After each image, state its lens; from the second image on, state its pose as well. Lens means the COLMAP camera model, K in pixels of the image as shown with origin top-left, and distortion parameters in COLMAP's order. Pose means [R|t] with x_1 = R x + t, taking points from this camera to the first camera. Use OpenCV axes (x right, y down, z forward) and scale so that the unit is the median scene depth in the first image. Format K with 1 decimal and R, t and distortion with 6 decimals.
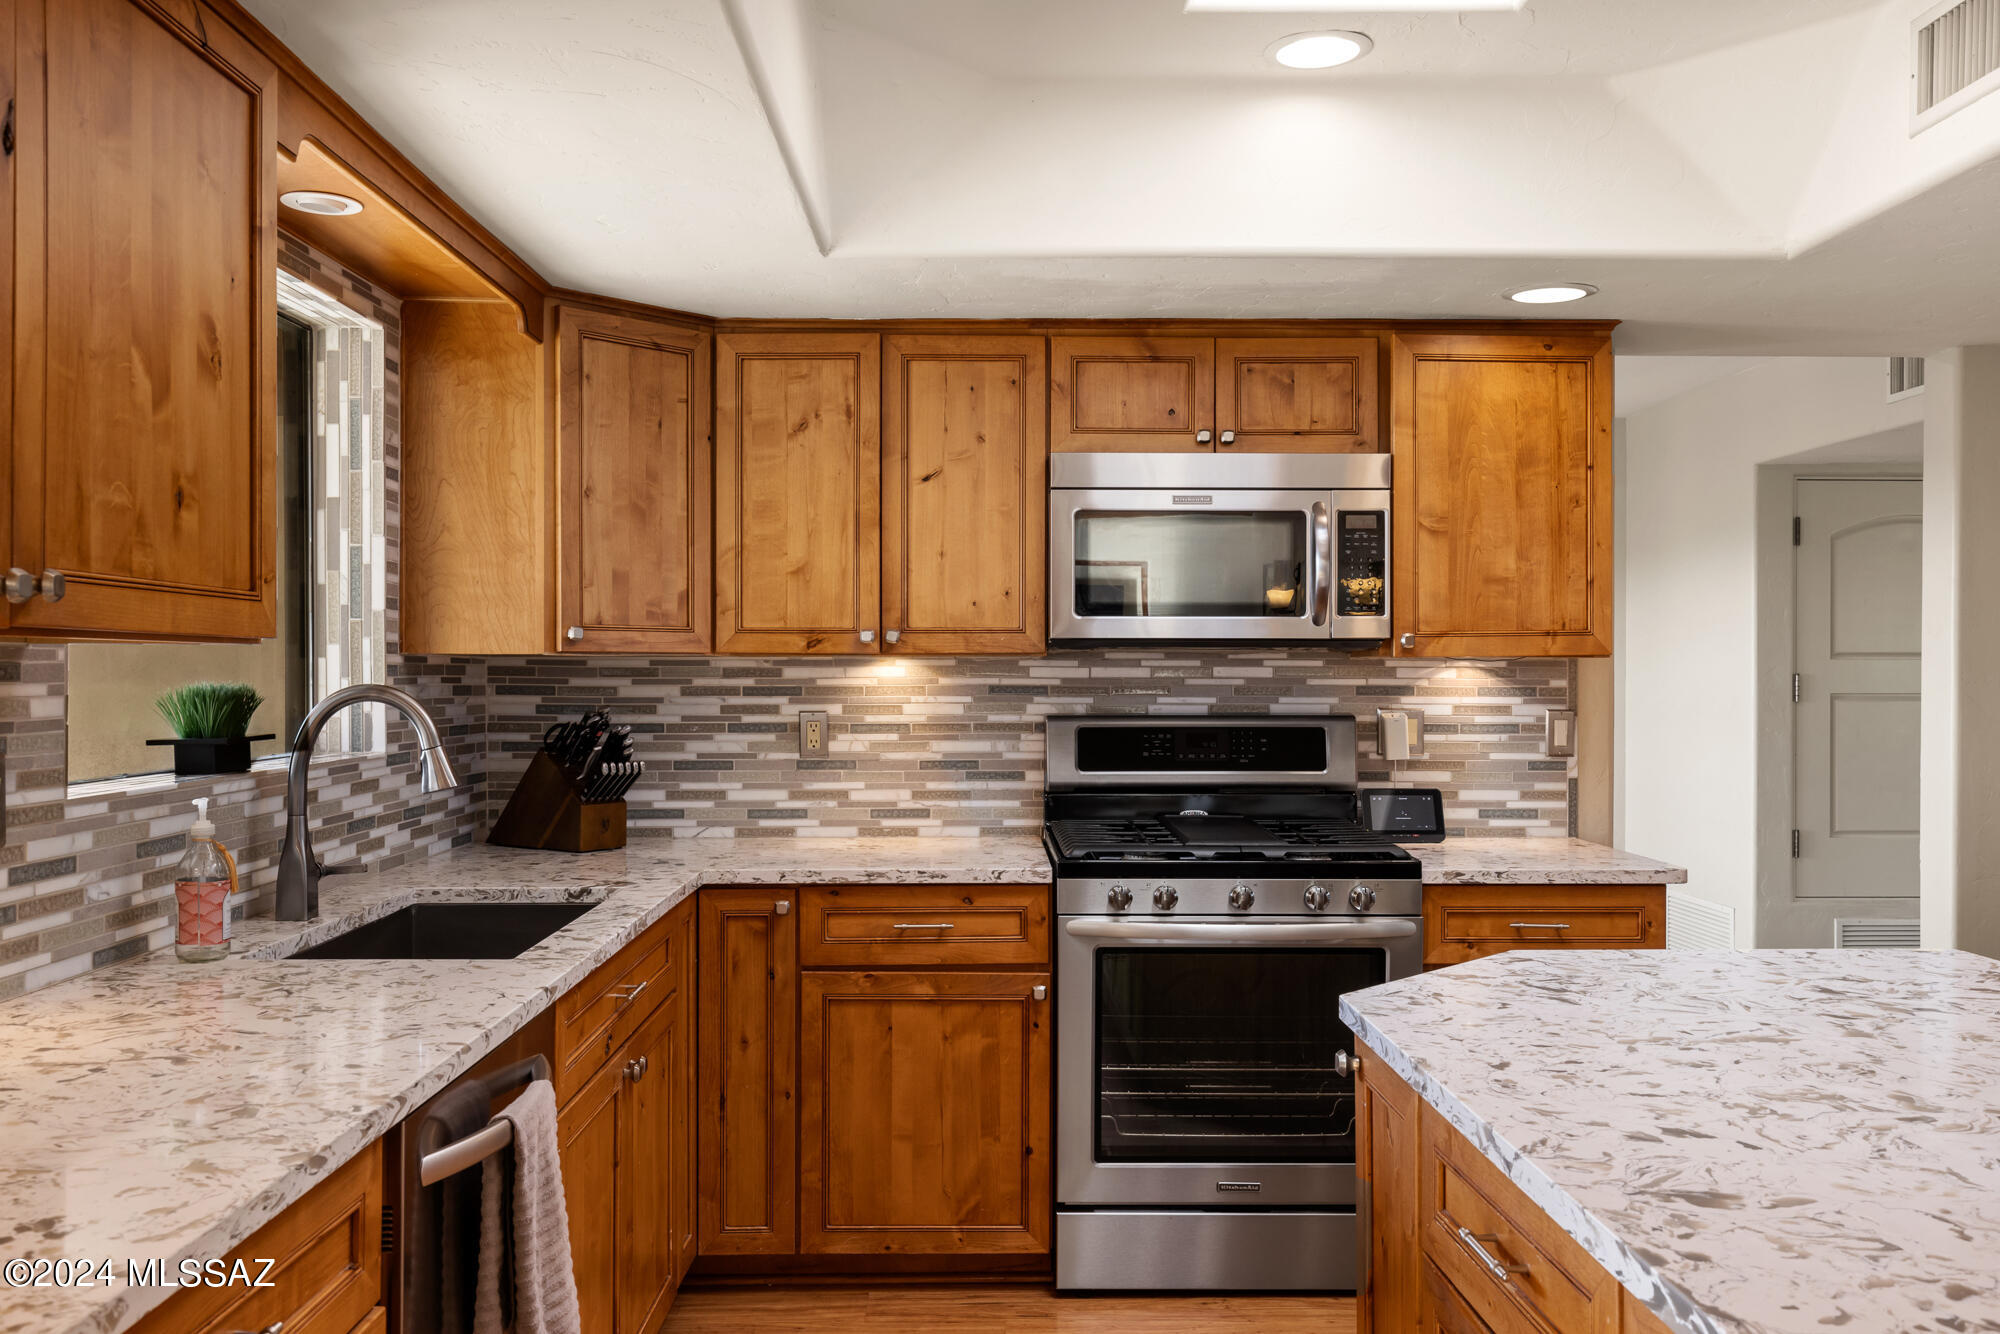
lens RADIAL K [[1628.4, 0, 979.5], [0, 1628.4, 681.6], [0, 0, 1]] dist [0.008948, 0.001815]
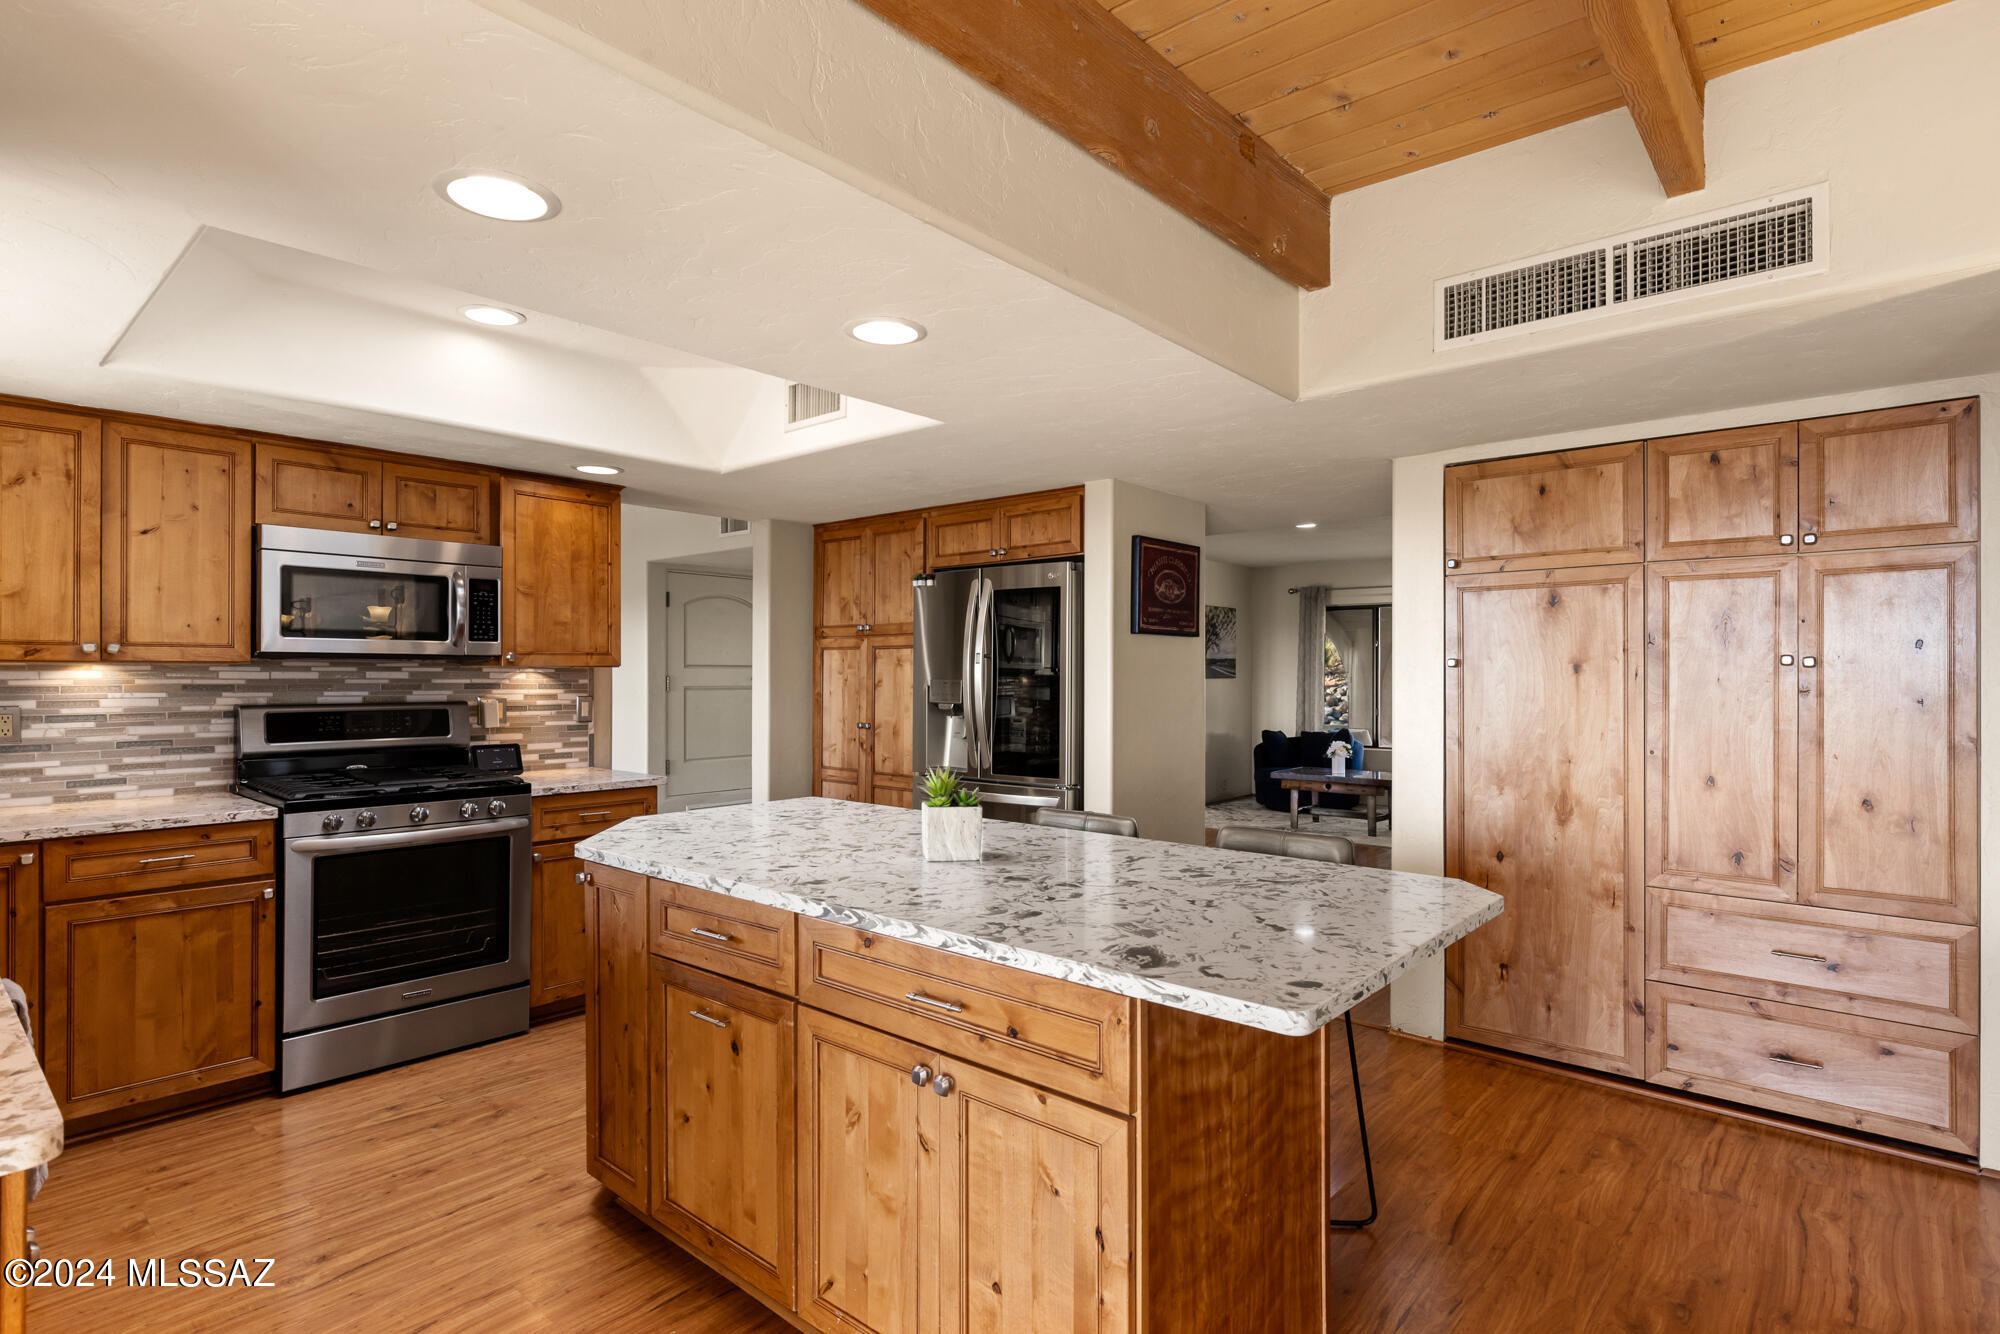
lens RADIAL K [[1023.8, 0, 1000.3], [0, 1023.8, 673.5], [0, 0, 1]] dist [-0.003402, 0.000510]
pose [[0.666853, 0.001638, 0.745188, -0.191379], [0.003620, 0.999979, -0.005438, 0.000169], [-0.745181, 0.006323, 0.666833, -0.096790]]
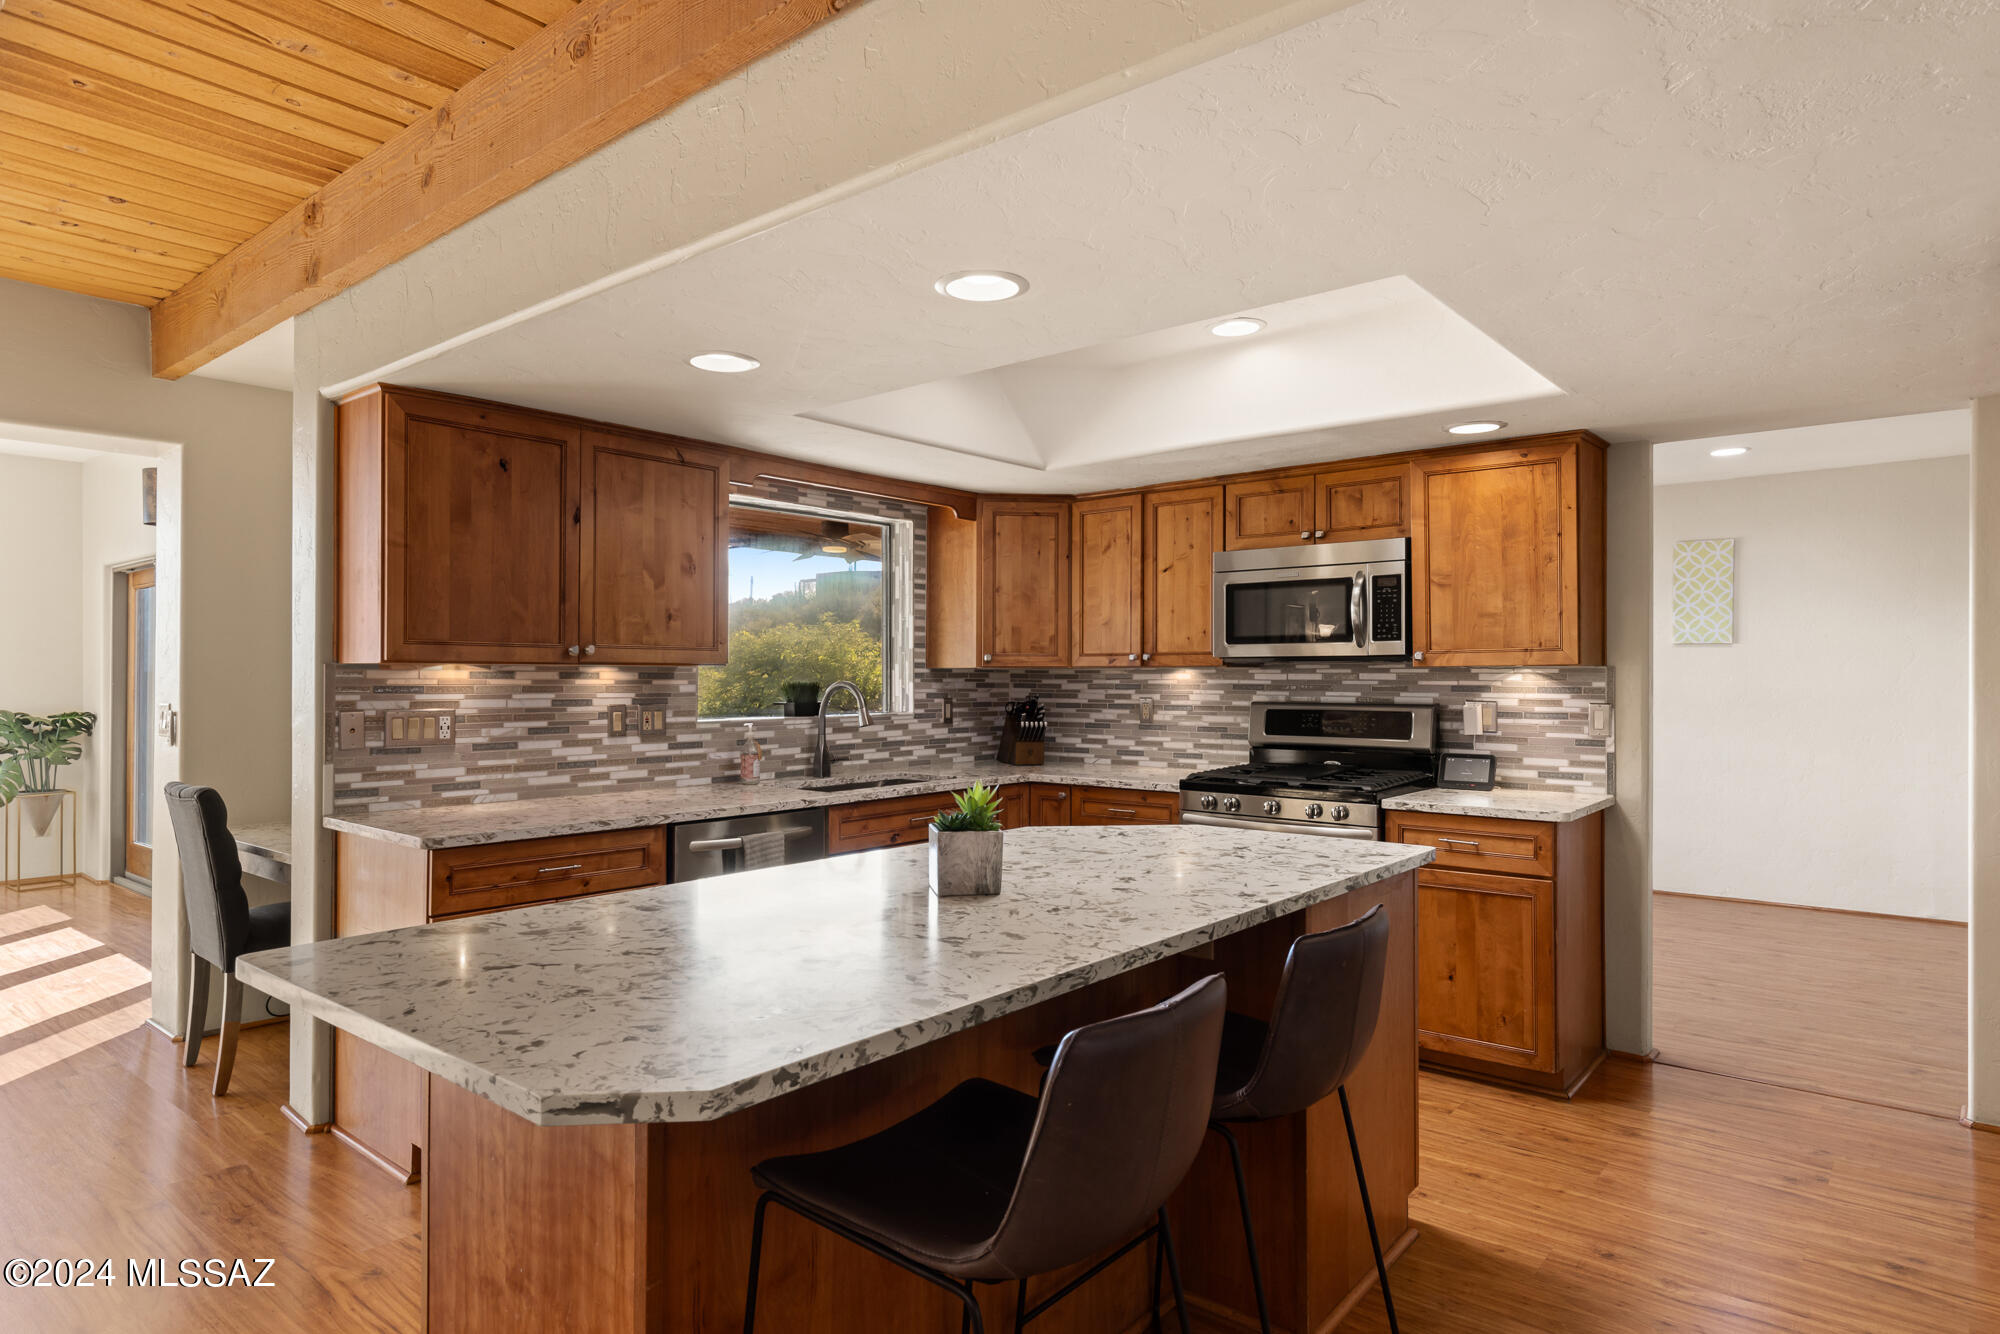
lens RADIAL K [[1132.5, 0, 984.3], [0, 1132.5, 672.1], [0, 0, 1]] dist [0.016025, -0.000922]
pose [[0.757109, -0.002686, -0.653283, 0.643995], [-0.004456, 0.999947, -0.009275, 0.002020], [0.653273, 0.009933, 0.757057, -0.092706]]
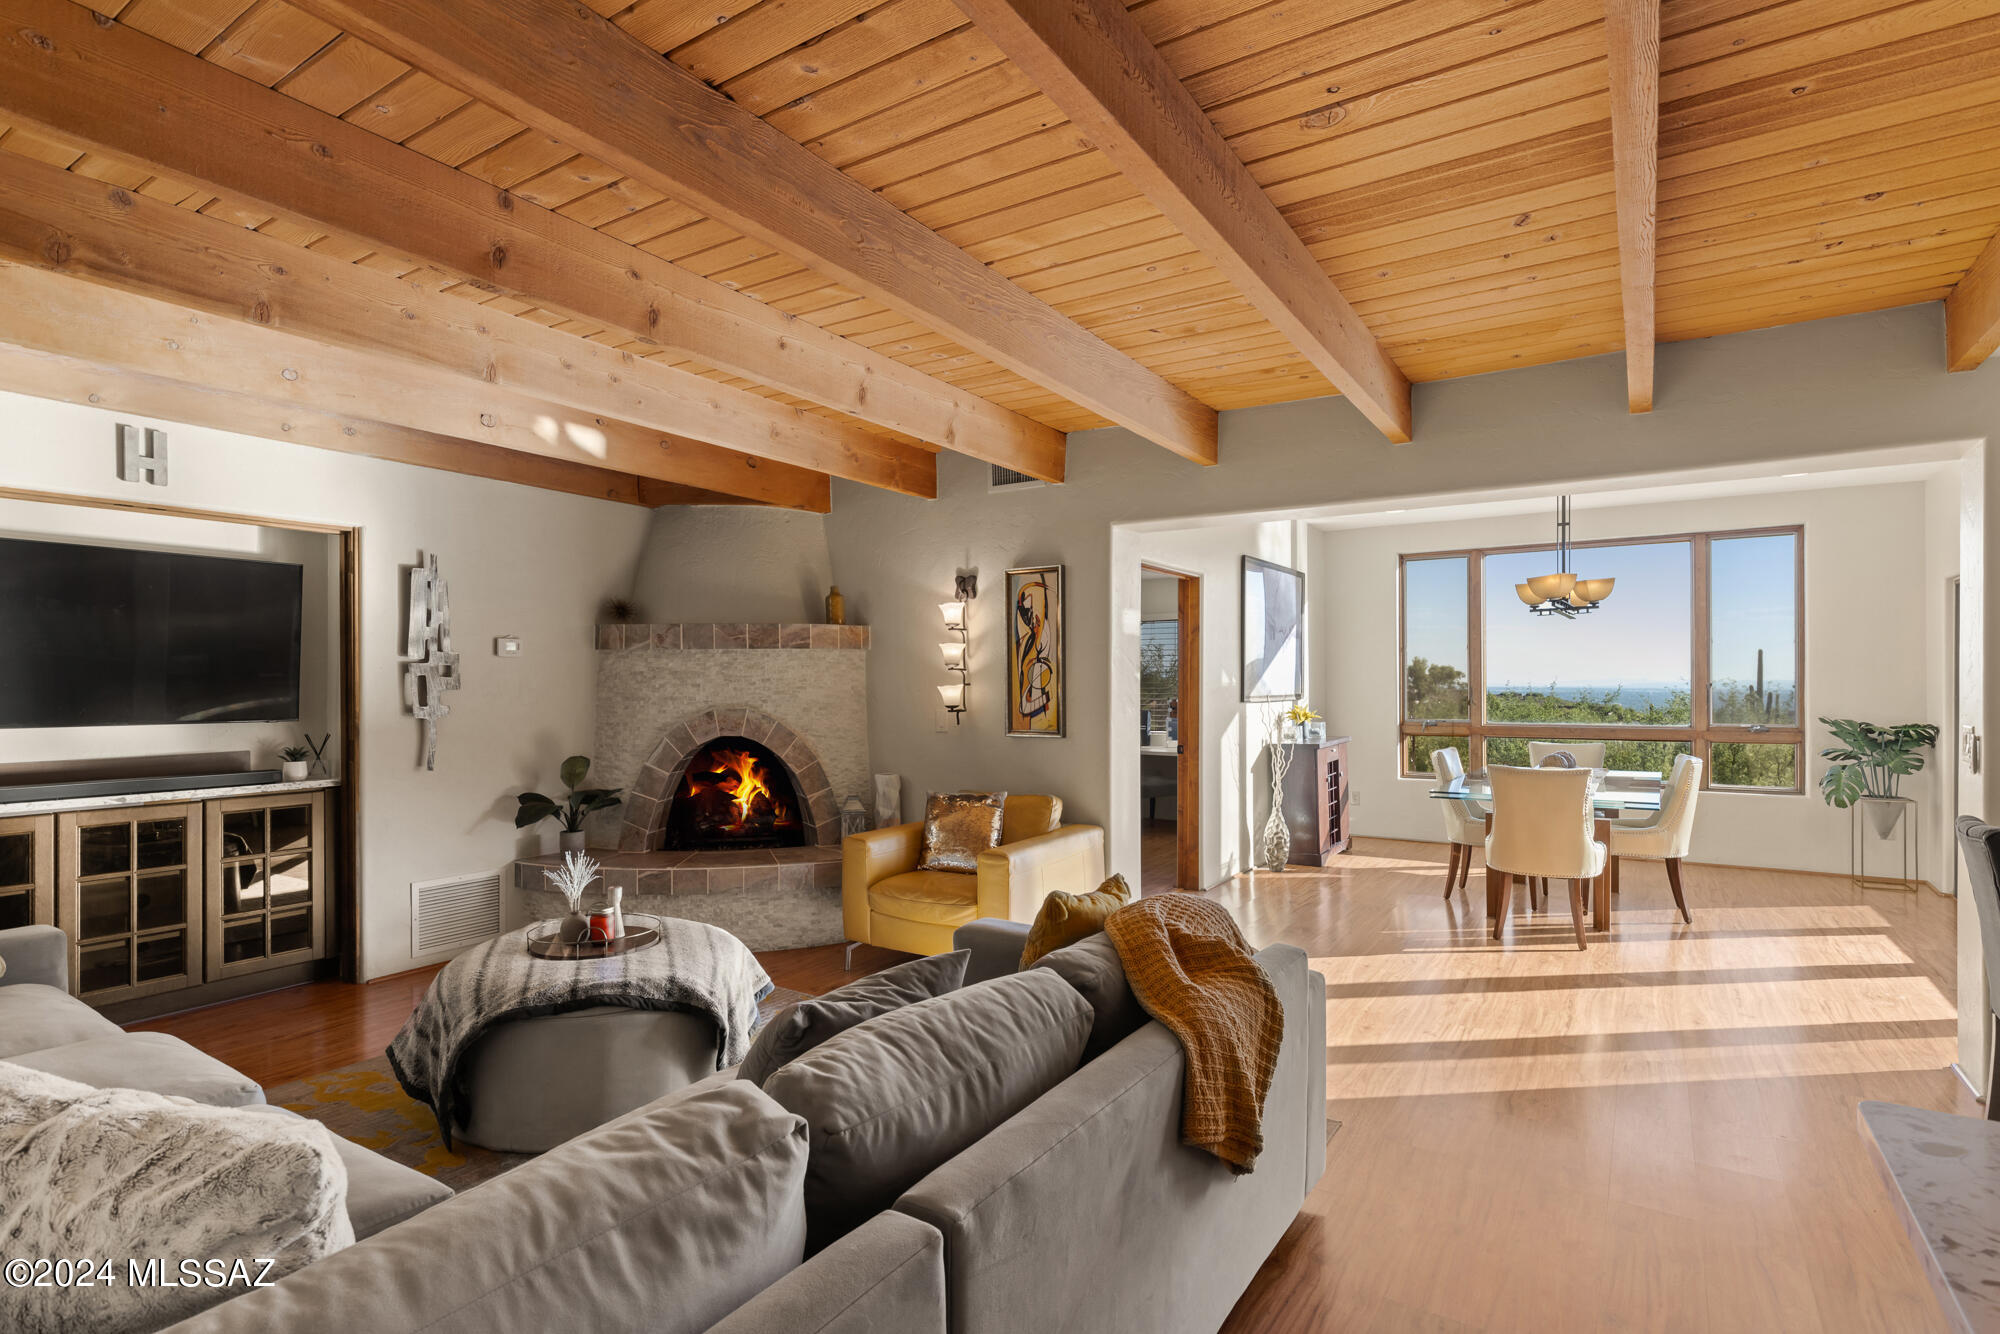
lens RADIAL K [[989.2, 0, 1021.9], [0, 989.2, 686.1], [0, 0, 1]] dist [0.001809, 0.000781]
pose [[-0.547165, 0.003138, -0.837019, 0.510833], [-0.003105, 0.999978, 0.005779, -0.012653], [0.837019, 0.005761, -0.547143, 0.009169]]
